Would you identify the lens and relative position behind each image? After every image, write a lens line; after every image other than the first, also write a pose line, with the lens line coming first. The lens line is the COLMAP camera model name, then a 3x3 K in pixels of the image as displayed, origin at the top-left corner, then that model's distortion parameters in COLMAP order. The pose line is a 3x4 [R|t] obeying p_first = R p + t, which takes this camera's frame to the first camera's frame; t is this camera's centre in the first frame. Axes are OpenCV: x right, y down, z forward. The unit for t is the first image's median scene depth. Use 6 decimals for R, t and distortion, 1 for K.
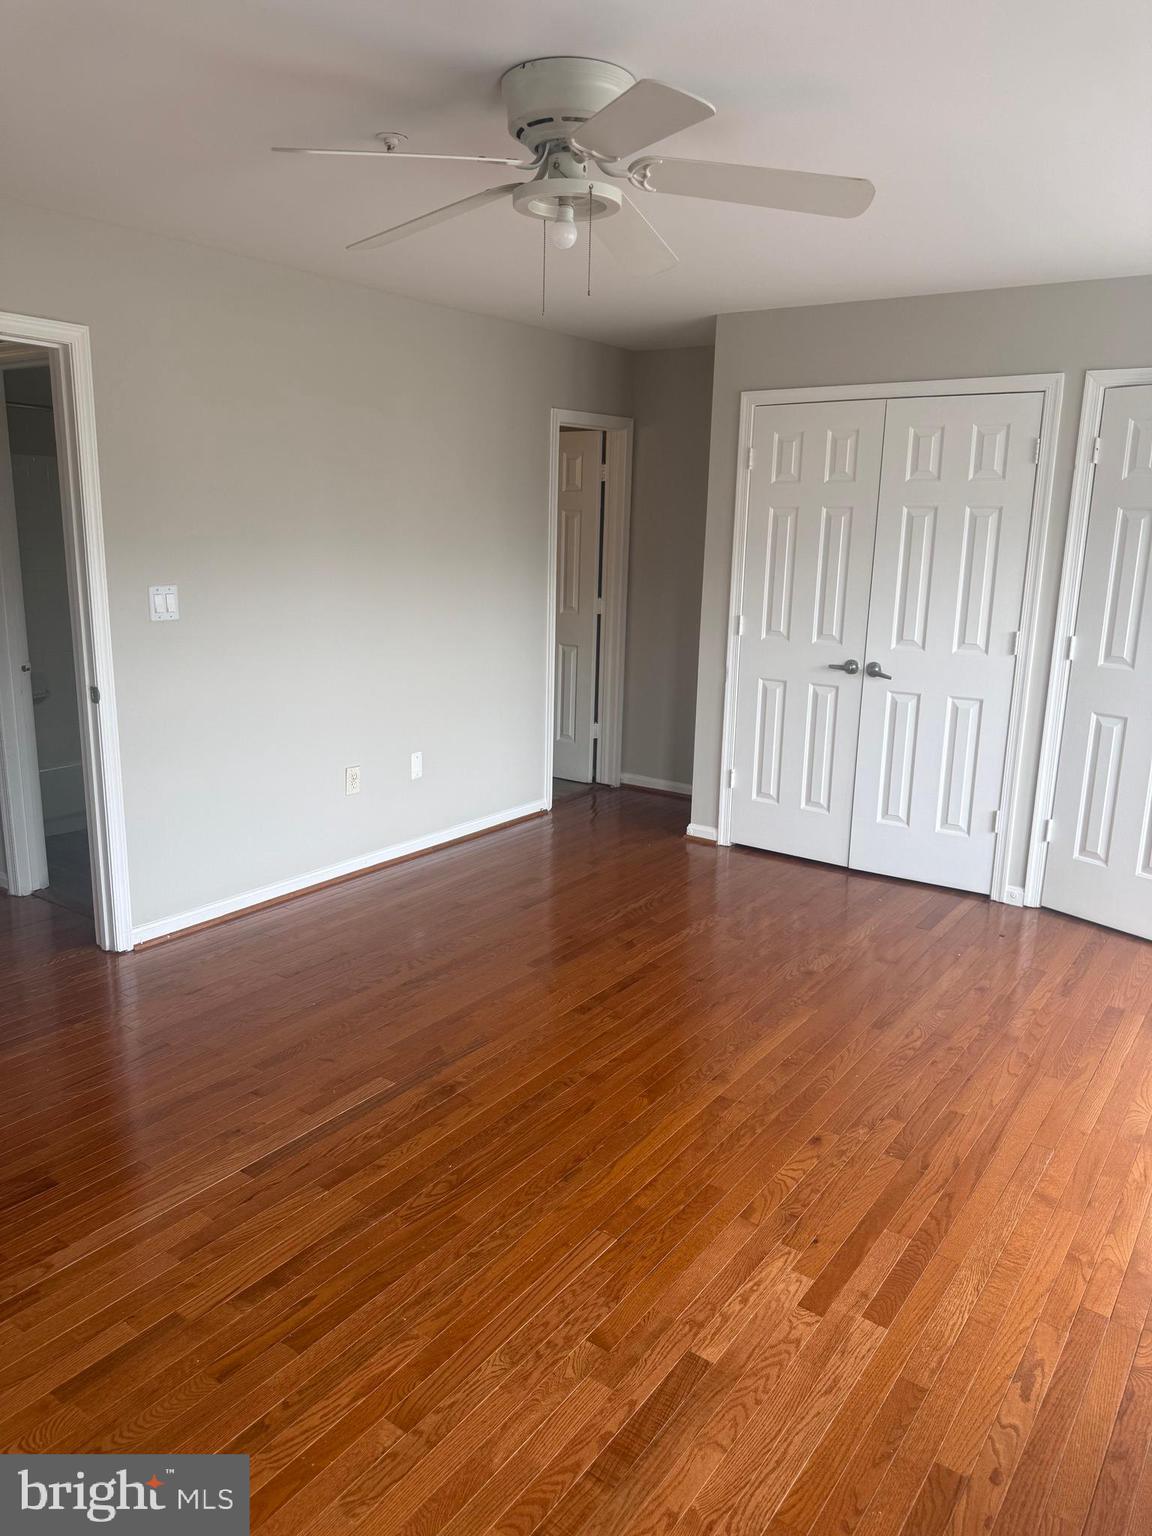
lens RADIAL K [[1091.4, 0, 579.4], [0, 1091.4, 773.0], [0, 0, 1]] dist [0.060747, -0.045815]
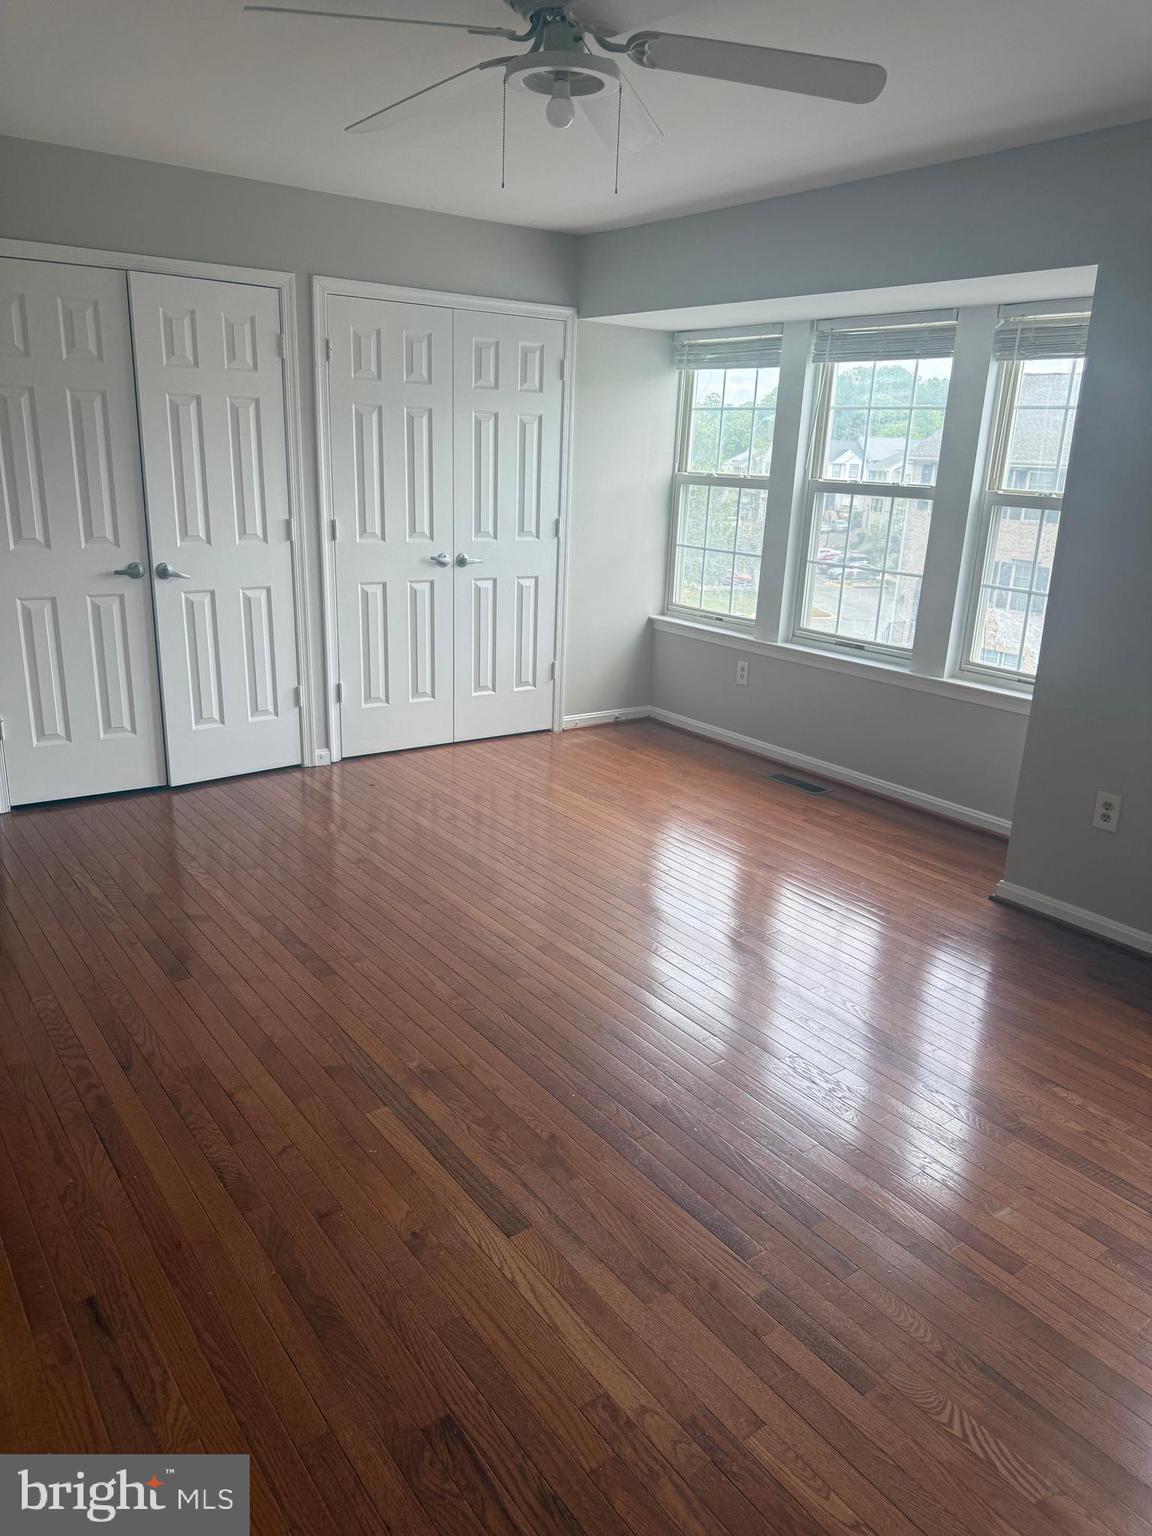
lens RADIAL K [[1091.4, 0, 579.4], [0, 1091.4, 773.0], [0, 0, 1]] dist [0.060747, -0.045815]
pose [[0.311732, -0.286914, 0.905816, -0.532841], [0.179472, 0.953940, 0.240392, -0.093447], [-0.933066, 0.087631, 0.348867, 0.361537]]
